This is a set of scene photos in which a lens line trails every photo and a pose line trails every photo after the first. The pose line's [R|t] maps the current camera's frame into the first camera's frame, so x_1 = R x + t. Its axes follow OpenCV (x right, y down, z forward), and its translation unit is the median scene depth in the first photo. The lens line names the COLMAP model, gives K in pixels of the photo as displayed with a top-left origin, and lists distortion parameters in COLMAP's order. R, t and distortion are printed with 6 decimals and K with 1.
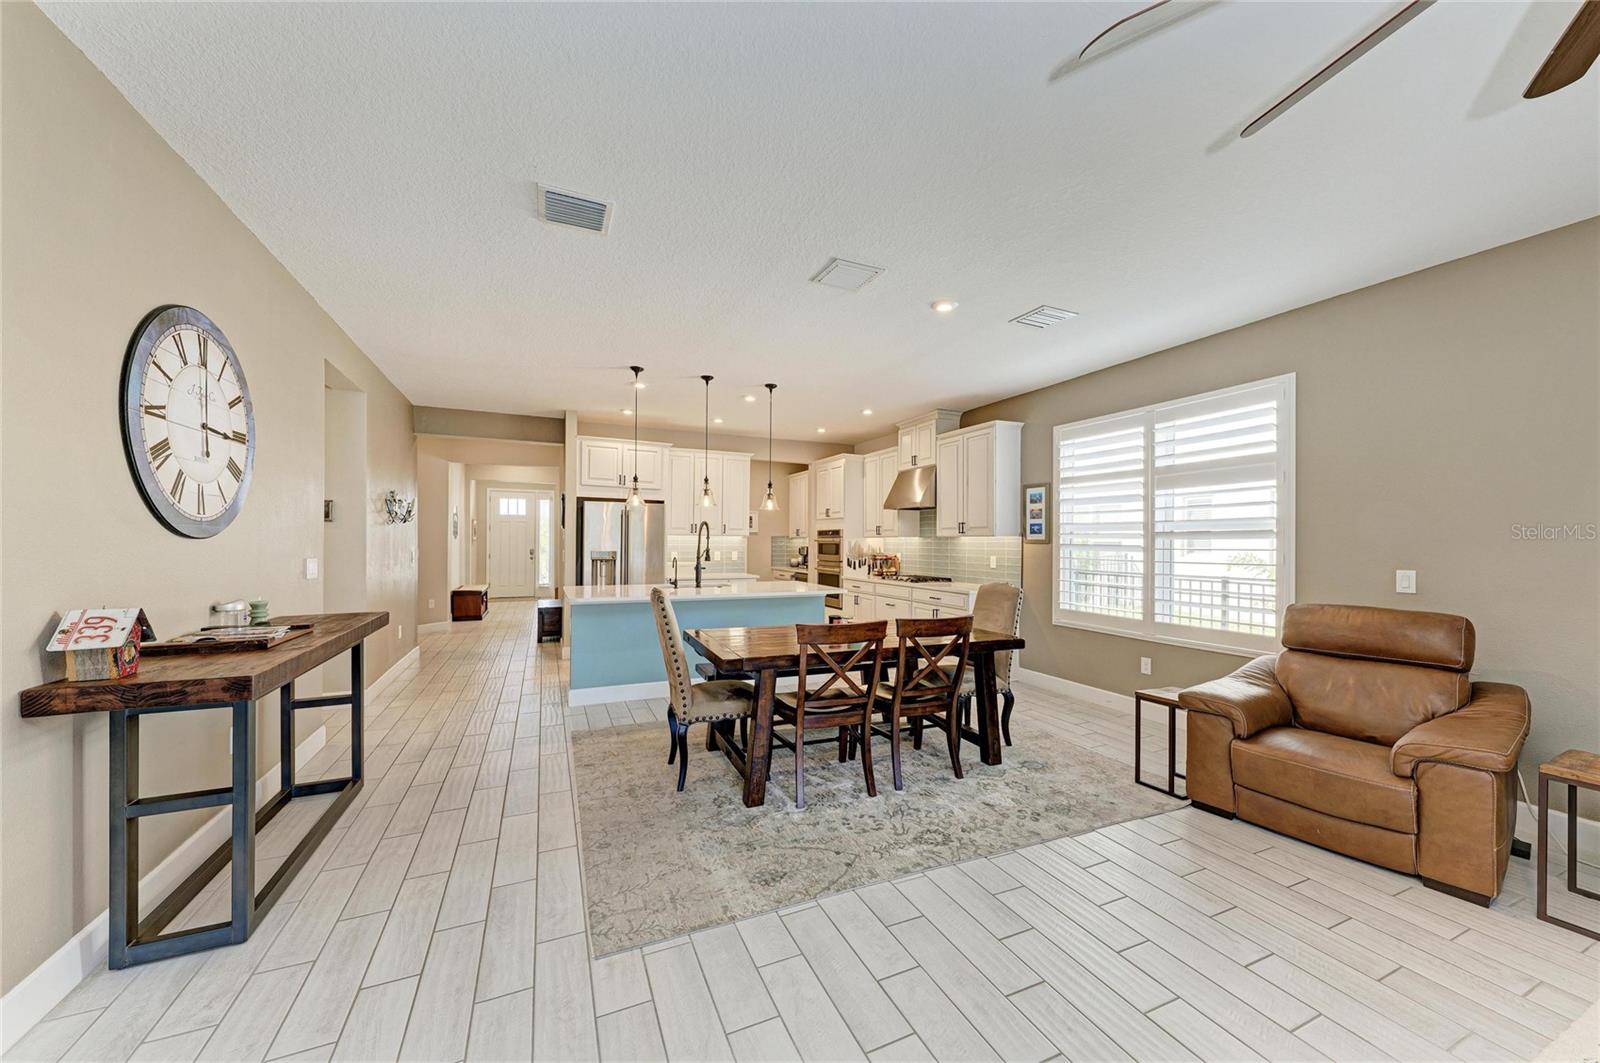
lens RADIAL K [[575.2, 0, 797.9], [0, 575.2, 535.5], [0, 0, 1]] dist [0.005731, 0.000031]
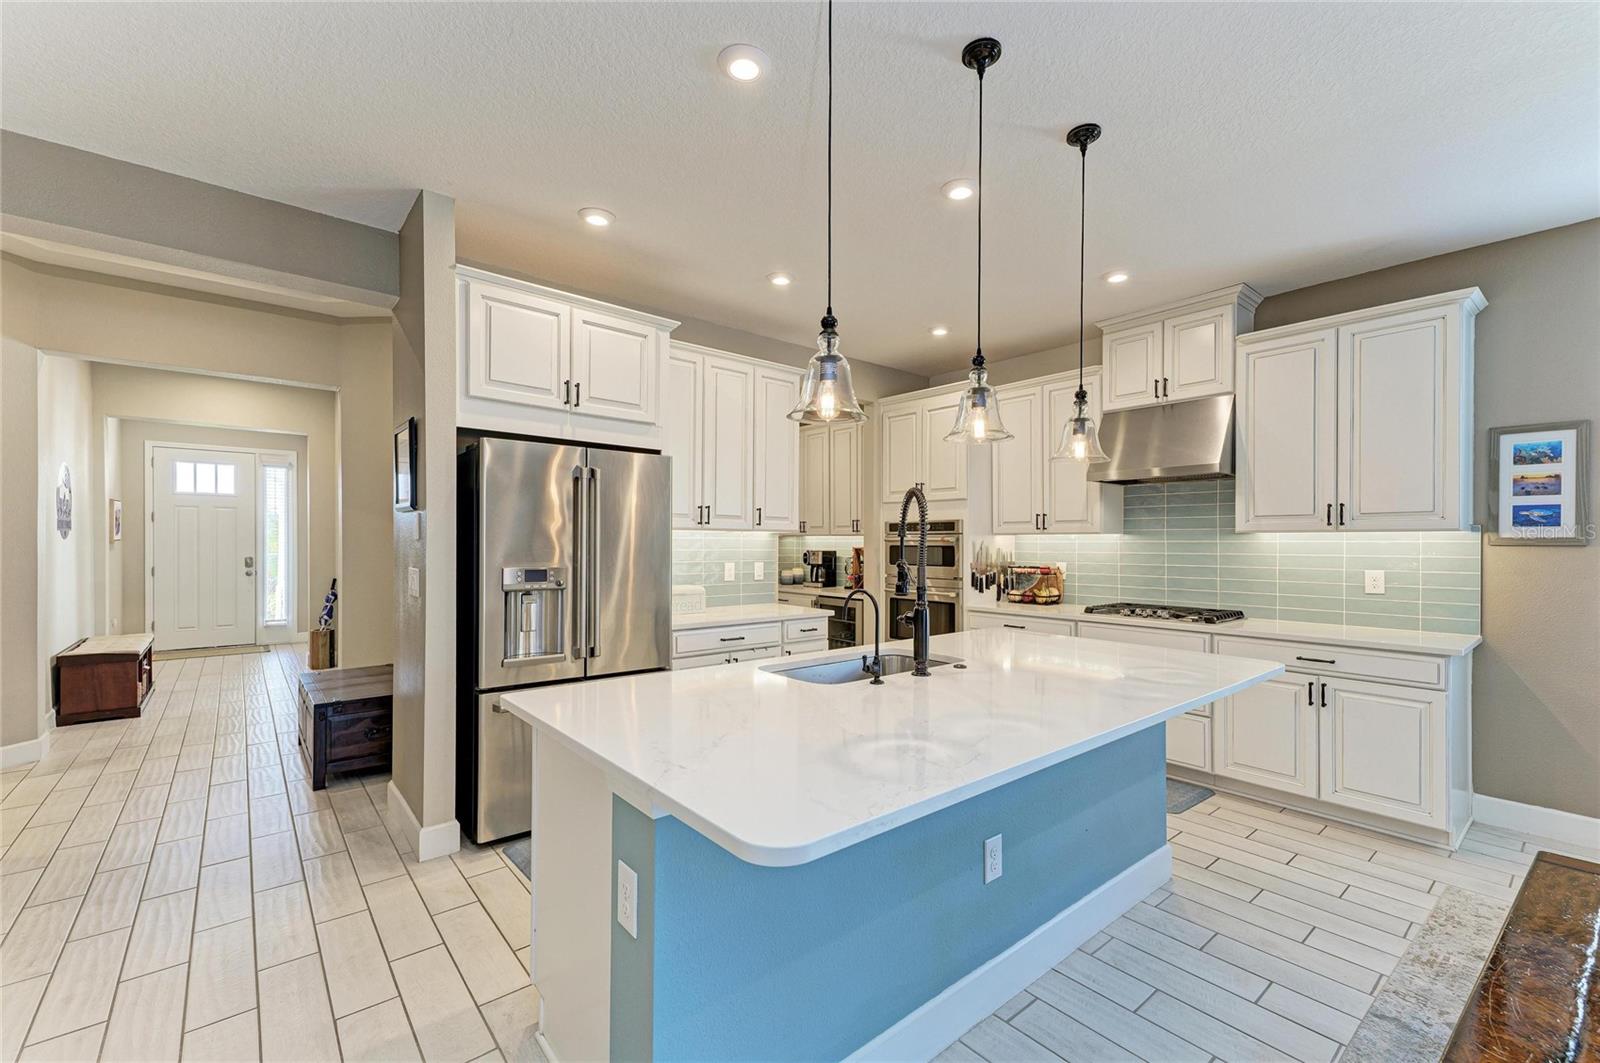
lens RADIAL K [[668.0, 0, 803.7], [0, 668.0, 541.6], [0, 0, 1]] dist [0.007597, -0.000378]
pose [[0.959333, -0.002599, 0.282265, -0.246816], [-0.000282, 0.999948, 0.010168, 0.003725], [-0.282277, -0.009834, 0.959282, 0.435510]]
